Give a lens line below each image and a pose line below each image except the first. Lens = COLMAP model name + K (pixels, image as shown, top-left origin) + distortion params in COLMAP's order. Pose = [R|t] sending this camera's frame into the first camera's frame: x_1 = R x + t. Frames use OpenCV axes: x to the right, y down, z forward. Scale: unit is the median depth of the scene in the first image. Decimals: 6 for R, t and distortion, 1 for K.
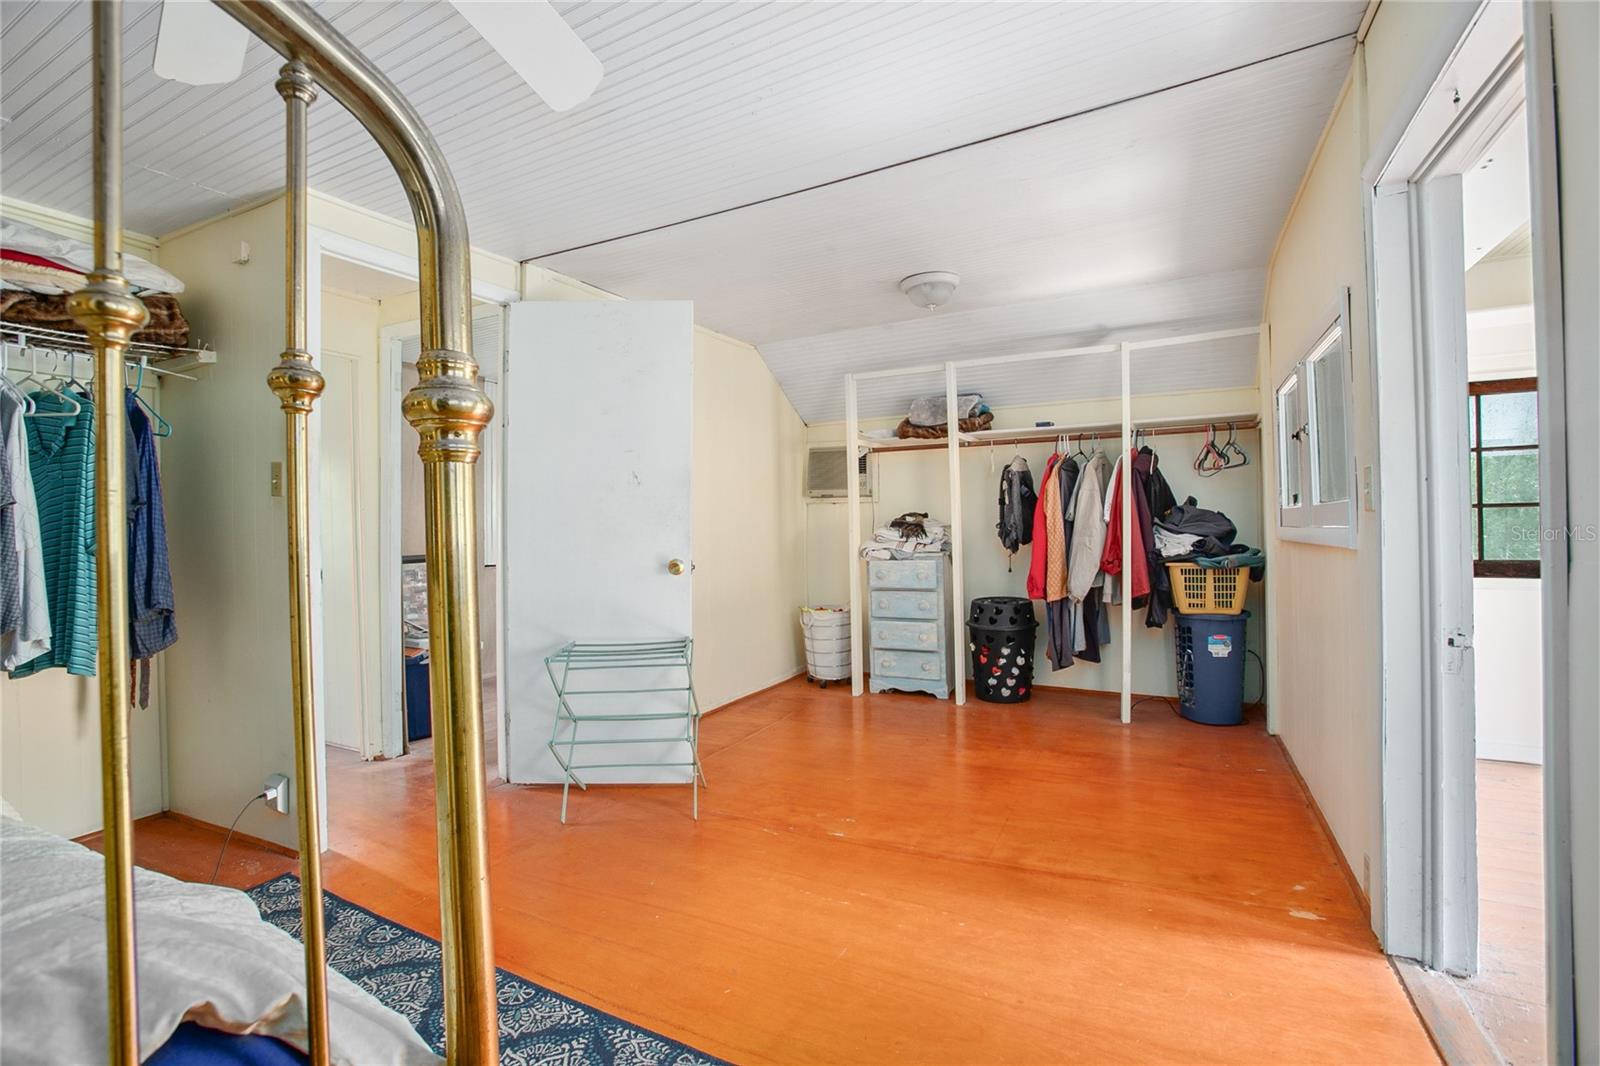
lens RADIAL K [[733.8, 0, 798.3], [0, 733.8, 531.0], [0, 0, 1]] dist [-0.044560, 0.008929]
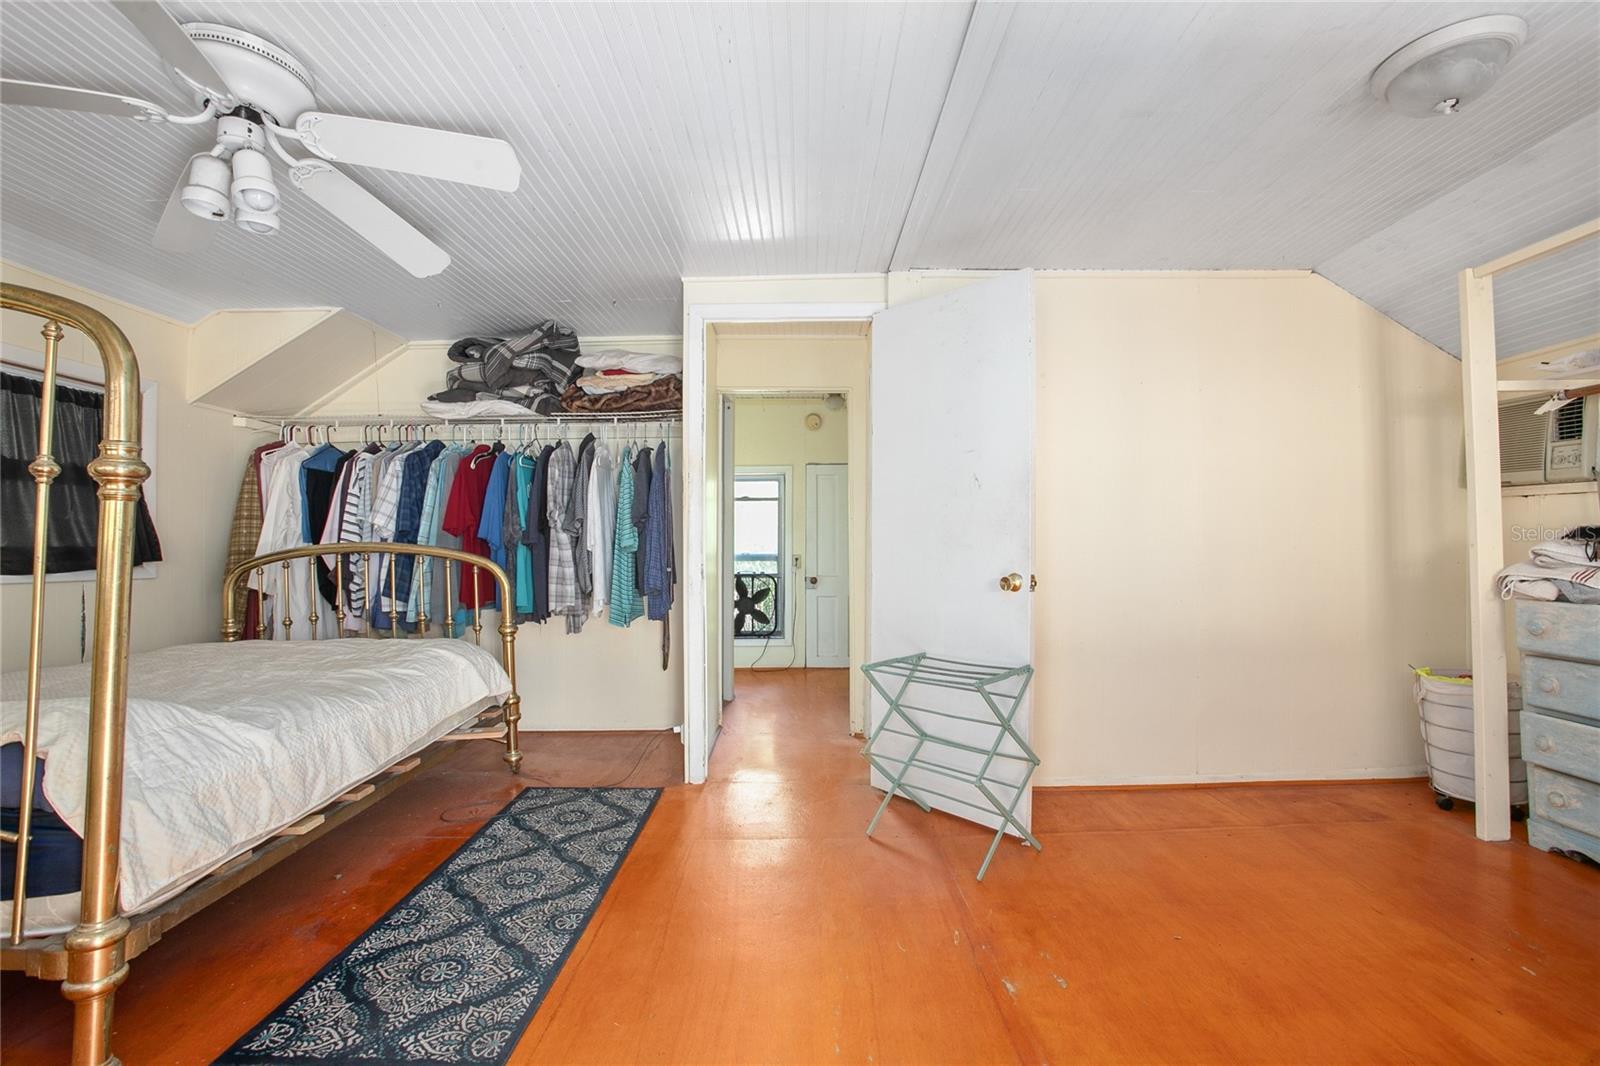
lens RADIAL K [[733.8, 0, 793.9], [0, 733.8, 527.8], [0, 0, 1]] dist [-0.044560, 0.008929]
pose [[0.459387, 0.000637, -0.888236, 0.381065], [-0.009131, 0.999950, -0.004006, -0.007004], [0.888189, 0.009951, 0.459370, 0.343520]]
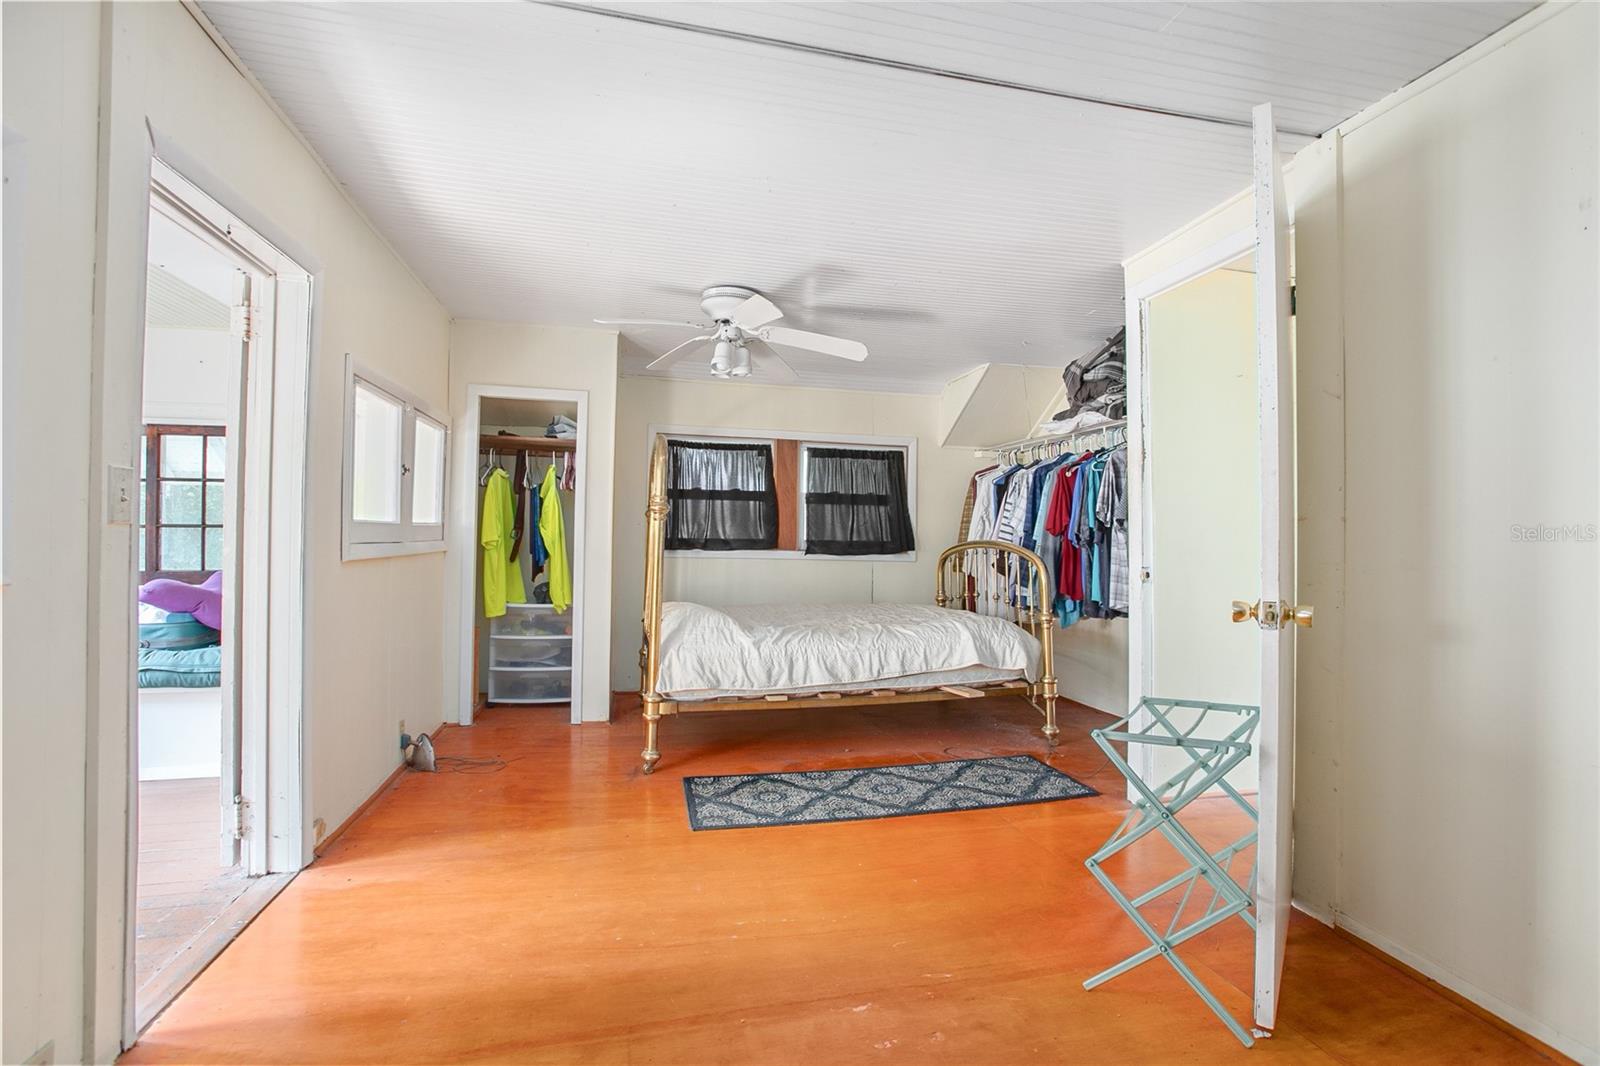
lens RADIAL K [[733.8, 0, 800.4], [0, 733.8, 527.9], [0, 0, 1]] dist [-0.044560, 0.008929]
pose [[-0.757759, 0.007488, -0.652492, 0.353362], [0.004345, 0.999970, 0.006430, -0.016561], [0.652520, 0.002037, -0.757769, 0.992110]]
